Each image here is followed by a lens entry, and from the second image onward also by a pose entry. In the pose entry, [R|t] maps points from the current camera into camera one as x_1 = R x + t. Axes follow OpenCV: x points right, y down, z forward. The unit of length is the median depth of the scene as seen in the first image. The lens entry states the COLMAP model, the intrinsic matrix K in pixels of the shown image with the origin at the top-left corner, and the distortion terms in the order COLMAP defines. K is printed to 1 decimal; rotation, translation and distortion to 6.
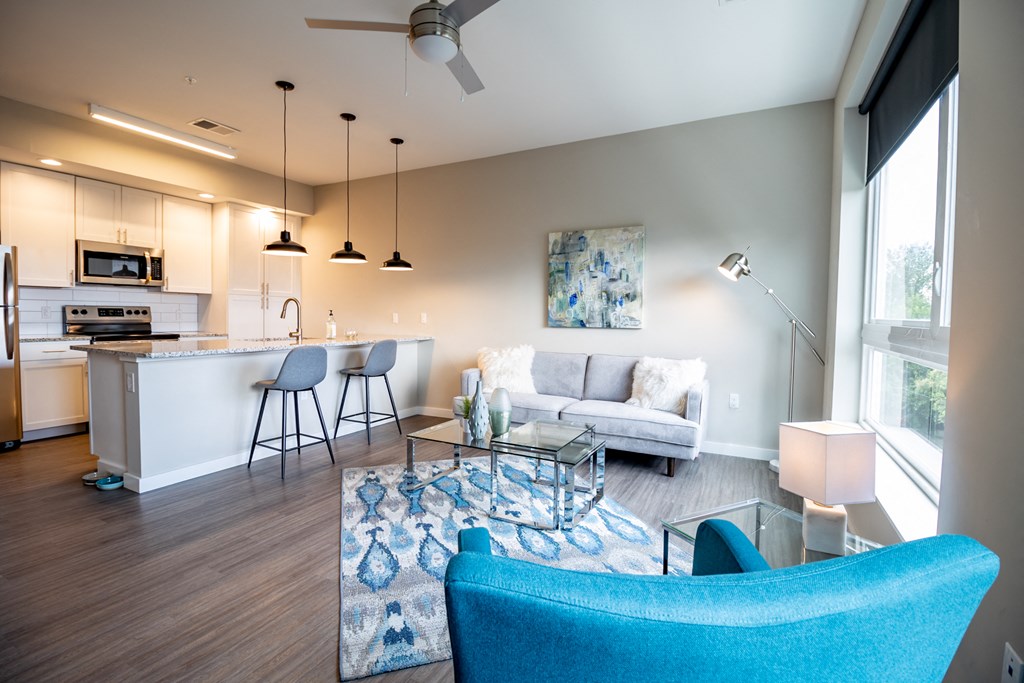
lens RADIAL K [[479.2, 0, 512.0], [0, 479.2, 341.5], [0, 0, 1]] dist [0.000411, -0.000100]
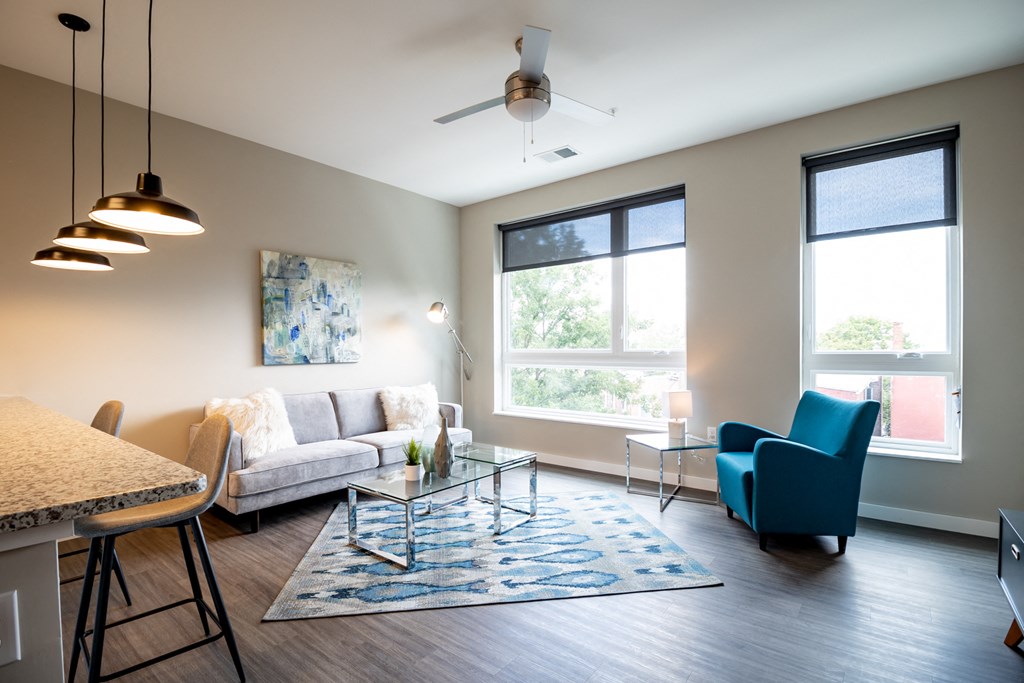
lens RADIAL K [[503.5, 0, 493.5], [0, 503.5, 361.9], [0, 0, 1]] dist [0.000728, 0.000114]
pose [[0.178337, -0.036490, 0.983293, -0.727137], [0.061755, 0.997757, 0.025827, -0.036097], [-0.982030, 0.056118, 0.180191, 0.489235]]
